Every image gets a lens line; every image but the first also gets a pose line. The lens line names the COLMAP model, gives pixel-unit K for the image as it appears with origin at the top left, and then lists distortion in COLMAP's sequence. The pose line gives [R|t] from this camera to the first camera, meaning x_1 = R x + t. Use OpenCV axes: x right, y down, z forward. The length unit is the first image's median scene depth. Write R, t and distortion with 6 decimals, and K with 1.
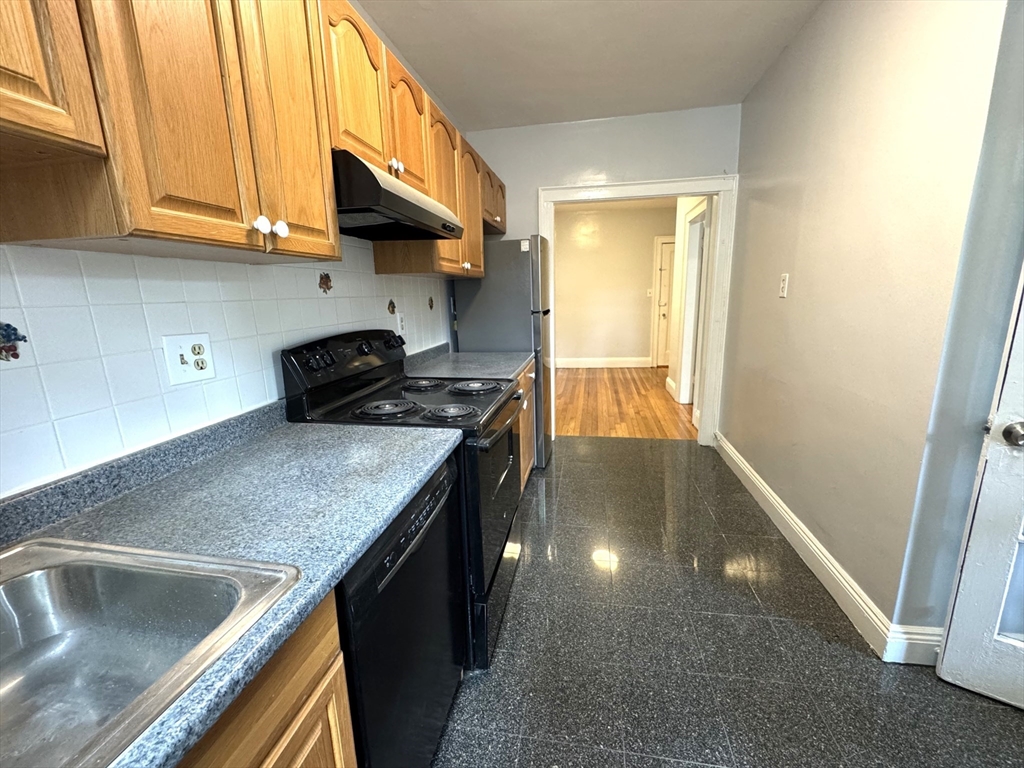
lens RADIAL K [[425.9, 0, 510.9], [0, 425.9, 385.9], [0, 0, 1]] dist [-0.000287, 0.000050]
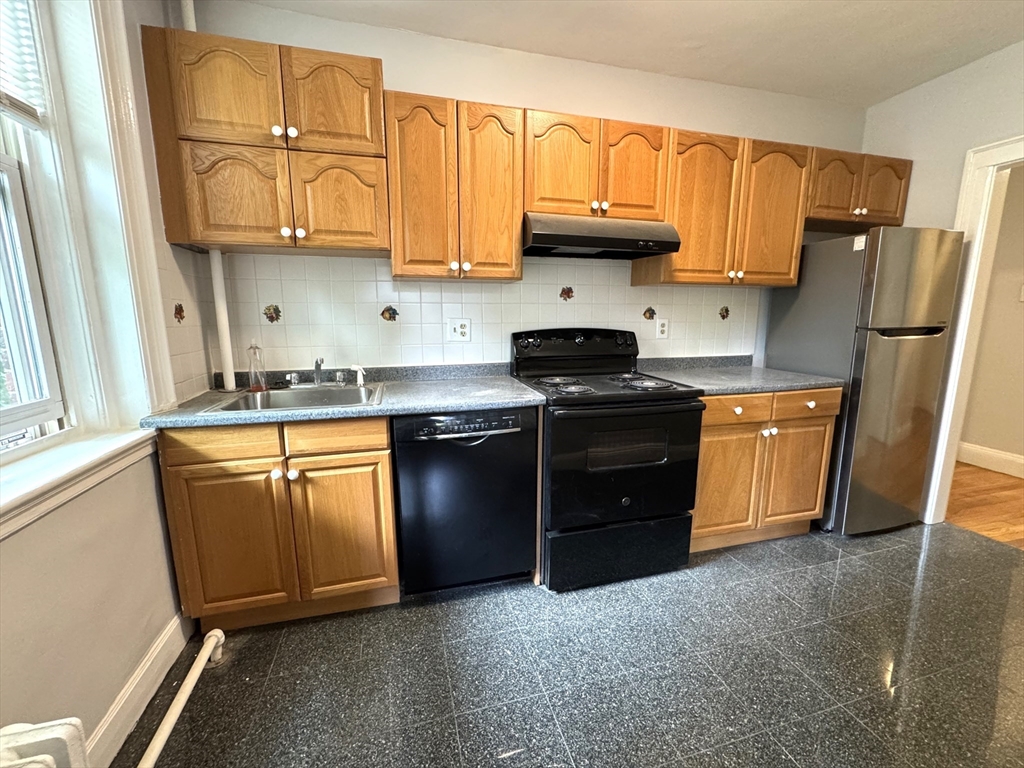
lens RADIAL K [[414.3, 0, 512.0], [0, 414.3, 384.0], [0, 0, 1]] dist [-0.002243, 0.000099]
pose [[0.435016, 0.175557, -0.883143, 0.917086], [-0.202453, 0.974766, 0.094047, -0.038263], [0.877368, 0.137882, 0.459580, 0.248187]]
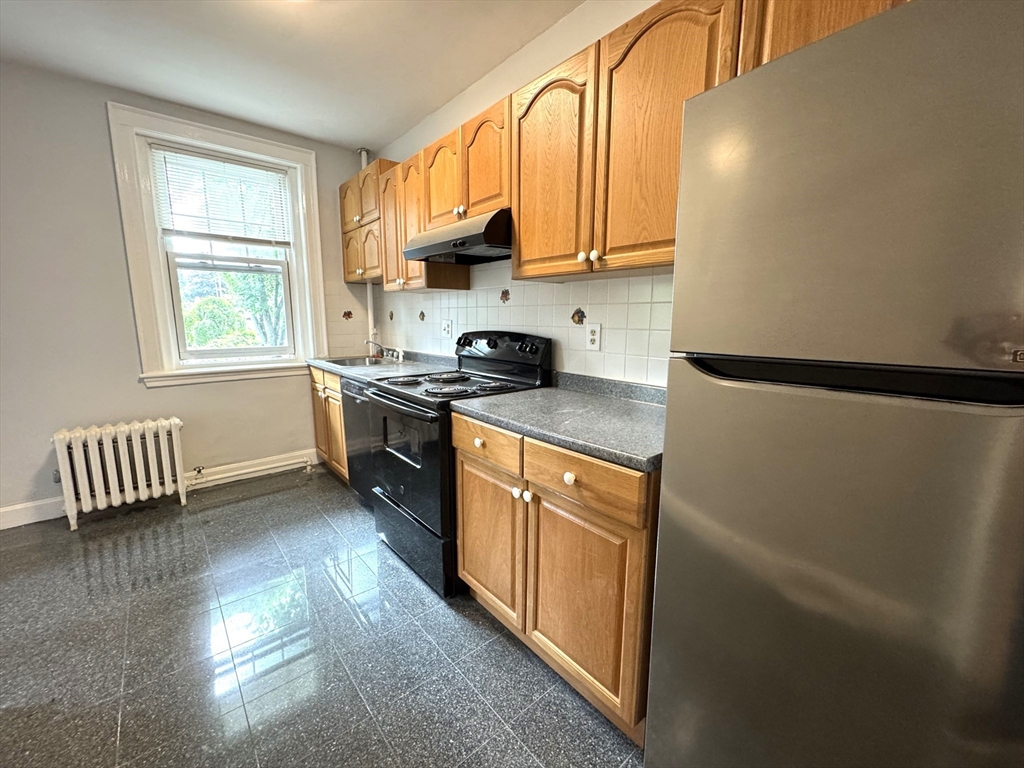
lens RADIAL K [[414.3, 0, 512.0], [0, 414.3, 384.0], [0, 0, 1]] dist [-0.002243, 0.000099]
pose [[-0.628025, 0.145404, -0.764488, 0.772216], [-0.156132, 0.938870, 0.306833, -0.454270], [0.762369, 0.312060, -0.566932, 2.184989]]
